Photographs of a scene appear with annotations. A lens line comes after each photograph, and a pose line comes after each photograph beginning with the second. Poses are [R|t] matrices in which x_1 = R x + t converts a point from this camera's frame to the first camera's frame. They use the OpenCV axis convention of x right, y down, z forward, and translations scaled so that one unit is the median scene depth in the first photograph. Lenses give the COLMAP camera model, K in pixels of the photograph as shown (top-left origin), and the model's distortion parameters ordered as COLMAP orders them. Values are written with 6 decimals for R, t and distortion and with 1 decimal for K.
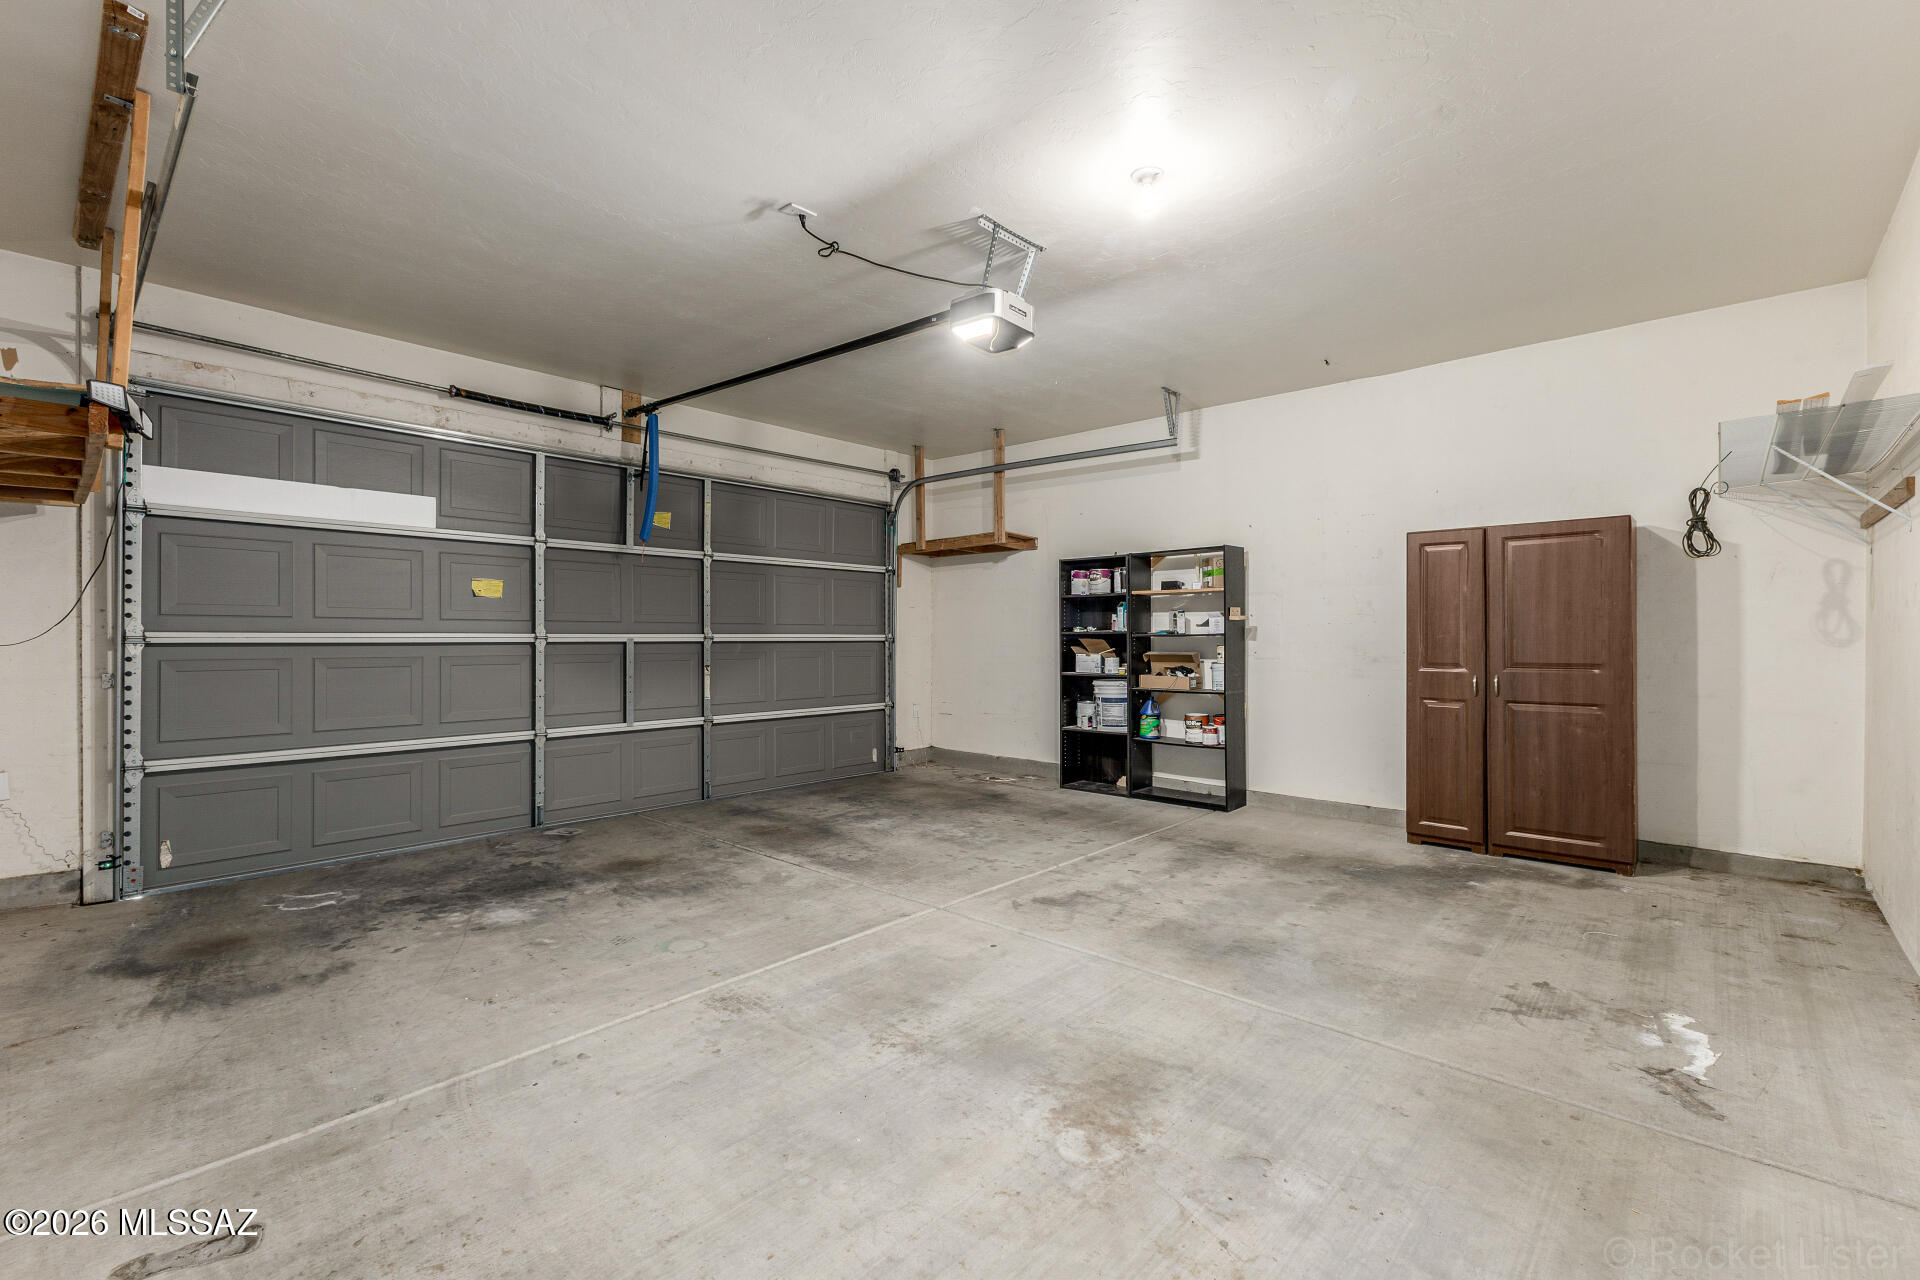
lens RADIAL K [[833.9, 0, 958.0], [0, 833.9, 634.3], [0, 0, 1]] dist [0.011238, 0.000614]
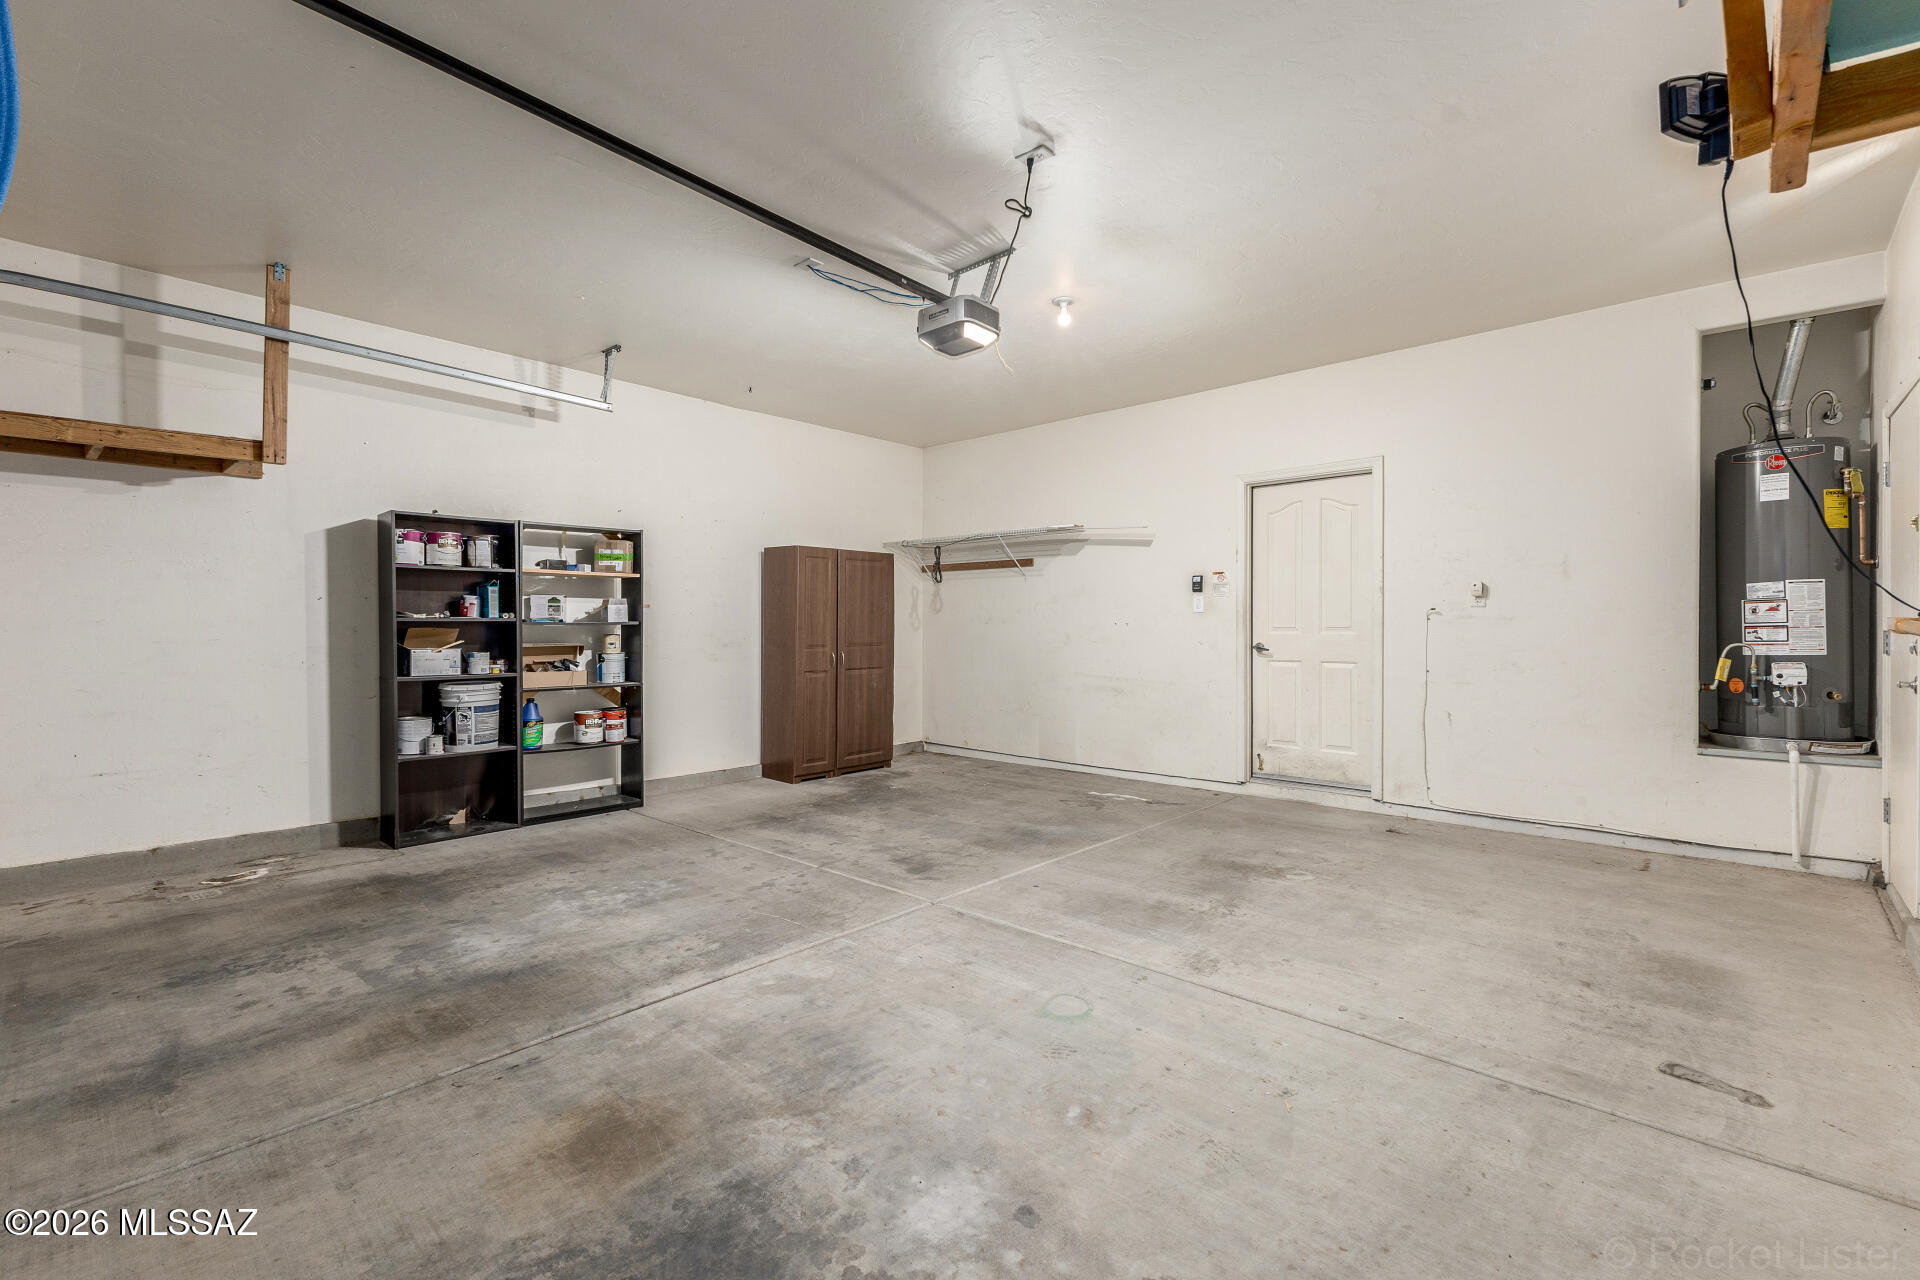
lens RADIAL K [[833.9, 0, 958.0], [0, 833.9, 634.3], [0, 0, 1]] dist [0.011238, 0.000614]
pose [[-0.003377, -0.007345, 0.999967, -0.882067], [-0.001221, 0.999972, 0.007341, 0.007467], [-0.999994, -0.001196, -0.003386, 0.869031]]
